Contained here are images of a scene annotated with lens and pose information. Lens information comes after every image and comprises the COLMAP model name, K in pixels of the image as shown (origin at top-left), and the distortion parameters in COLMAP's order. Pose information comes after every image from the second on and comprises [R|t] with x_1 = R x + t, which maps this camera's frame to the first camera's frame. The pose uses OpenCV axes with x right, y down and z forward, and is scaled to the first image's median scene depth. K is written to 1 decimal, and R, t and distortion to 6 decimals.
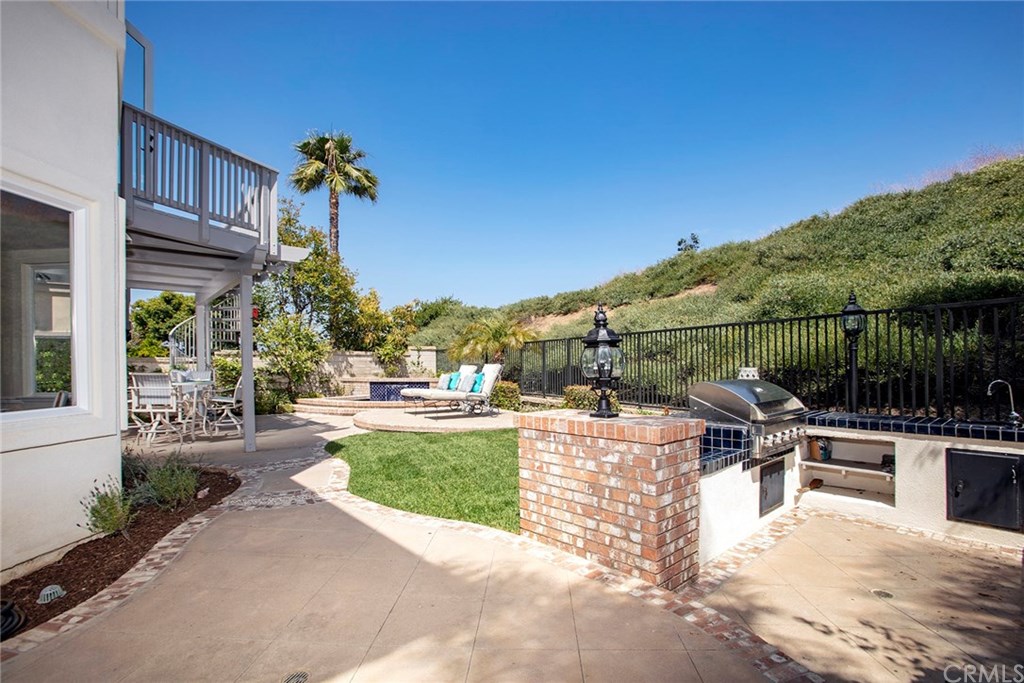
lens RADIAL K [[469.3, 0, 511.5], [0, 469.3, 366.0], [0, 0, 1]] dist [-0.050435, 0.029216]
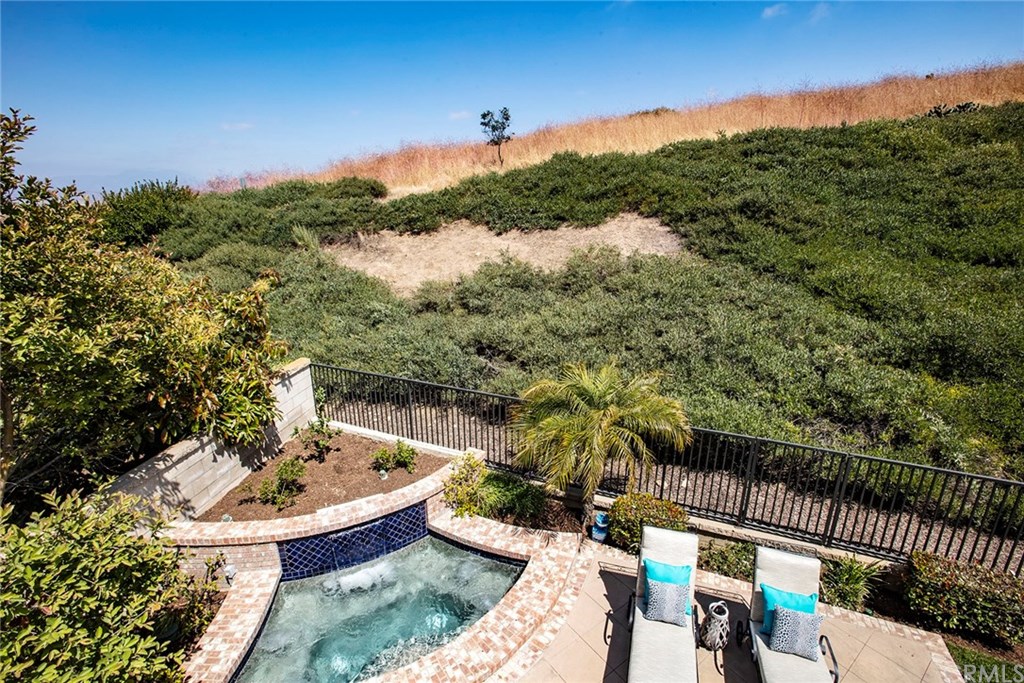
lens RADIAL K [[471.1, 0, 509.6], [0, 471.1, 339.7], [0, 0, 1]] dist [-0.075795, 0.030989]
pose [[0.770808, -0.167908, 0.614541, -0.254185], [-0.007029, 0.962342, 0.271752, -0.162782], [-0.637028, -0.213789, 0.740601, 0.431650]]
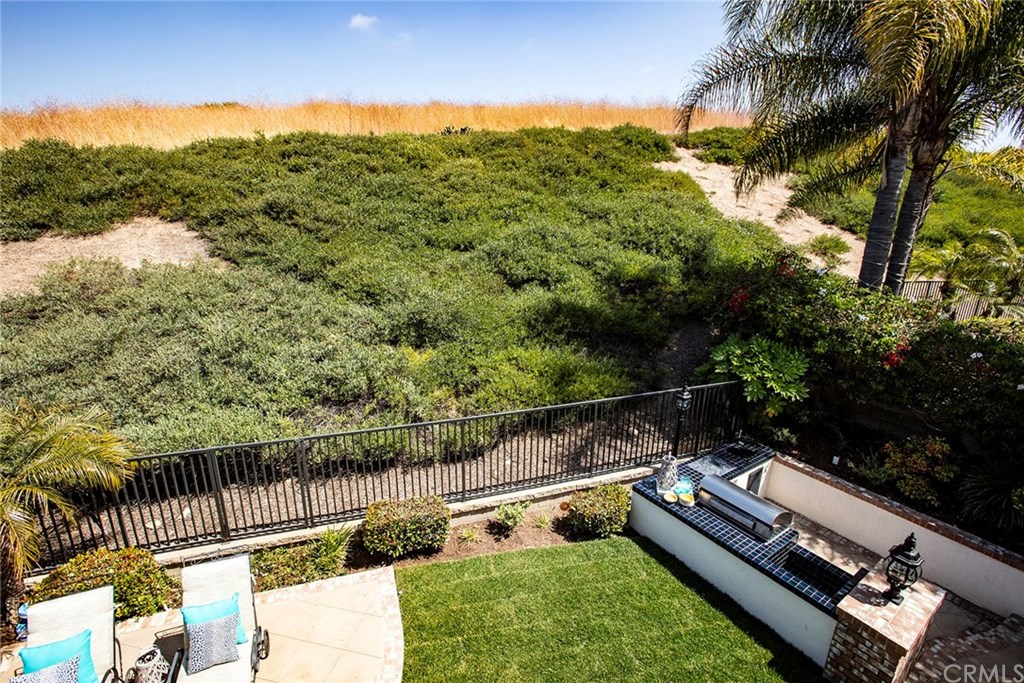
lens RADIAL K [[471.1, 0, 509.6], [0, 471.1, 339.7], [0, 0, 1]] dist [-0.075795, 0.030989]
pose [[0.140073, -0.255918, 0.956497, -0.188828], [-0.015355, 0.965343, 0.260533, -0.164020], [-0.990022, -0.051180, 0.131289, 0.321819]]
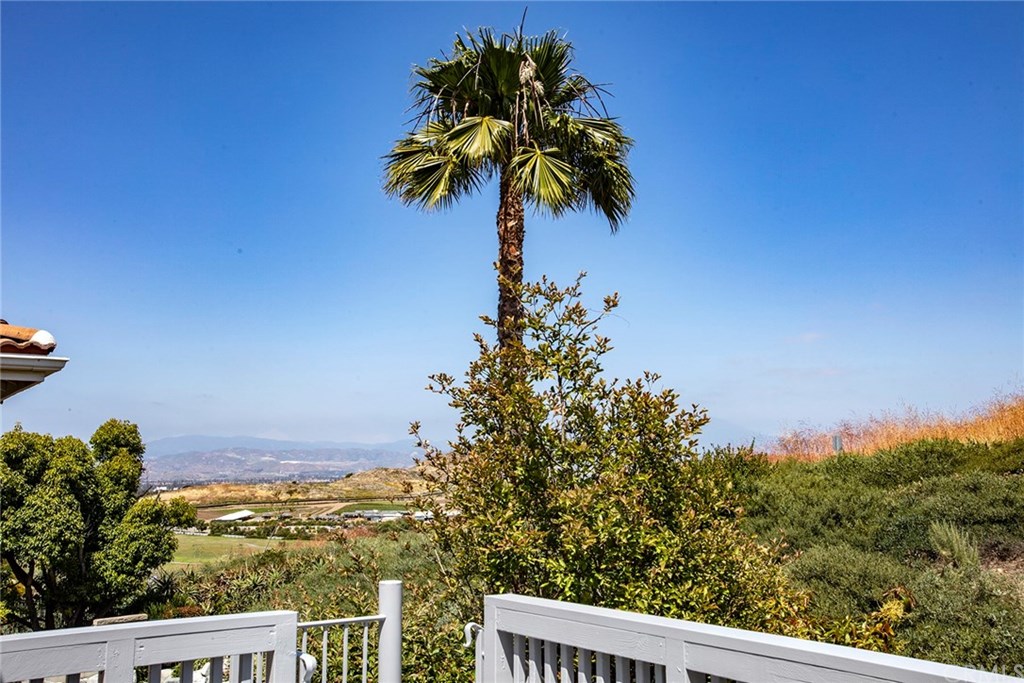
lens RADIAL K [[960.5, 0, 511.8], [0, 960.5, 336.8], [0, 0, 1]] dist [-0.032365, 0.151604]
pose [[0.992332, -0.013548, -0.122860, -0.303320], [-0.005033, 0.988721, -0.149685, -0.167593], [0.123502, 0.149156, 0.981071, 0.314345]]
